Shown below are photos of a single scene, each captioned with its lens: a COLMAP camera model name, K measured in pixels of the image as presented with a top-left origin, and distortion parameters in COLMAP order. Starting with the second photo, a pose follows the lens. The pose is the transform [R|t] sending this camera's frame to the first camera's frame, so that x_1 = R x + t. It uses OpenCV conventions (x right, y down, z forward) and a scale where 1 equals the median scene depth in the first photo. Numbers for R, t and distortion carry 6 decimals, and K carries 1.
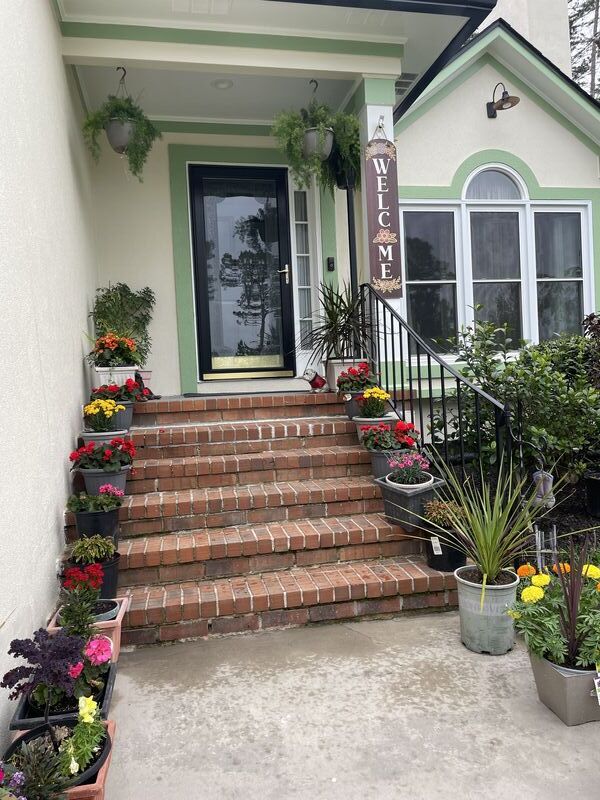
lens RADIAL K [[608.6, 0, 297.9], [0, 608.6, 399.6], [0, 0, 1]] dist [0.076132, -0.089442]
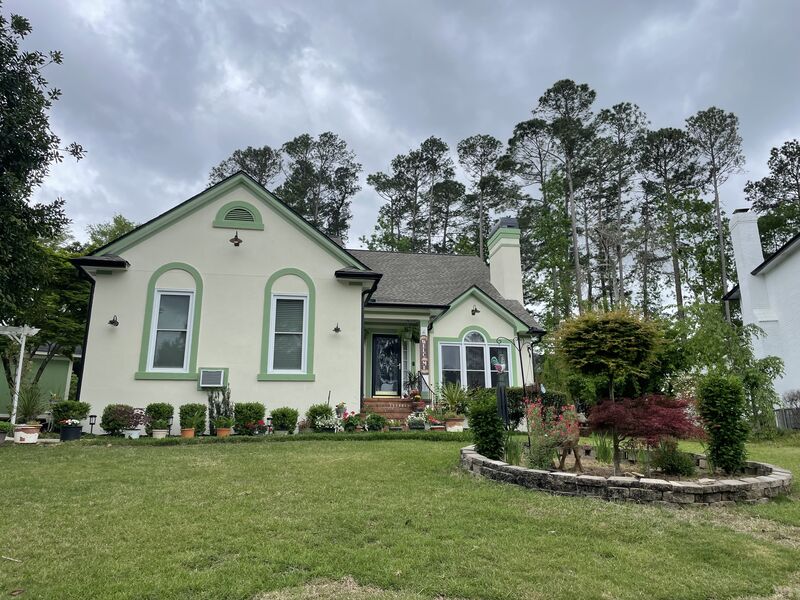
lens RADIAL K [[608.6, 0, 398.6], [0, 608.6, 299.3], [0, 0, 1]] dist [0.076132, -0.089442]
pose [[0.998758, 0.036282, -0.034162, 0.059102], [-0.044464, 0.958340, -0.282147, 0.298909], [0.022503, 0.283316, 0.958763, -1.793071]]
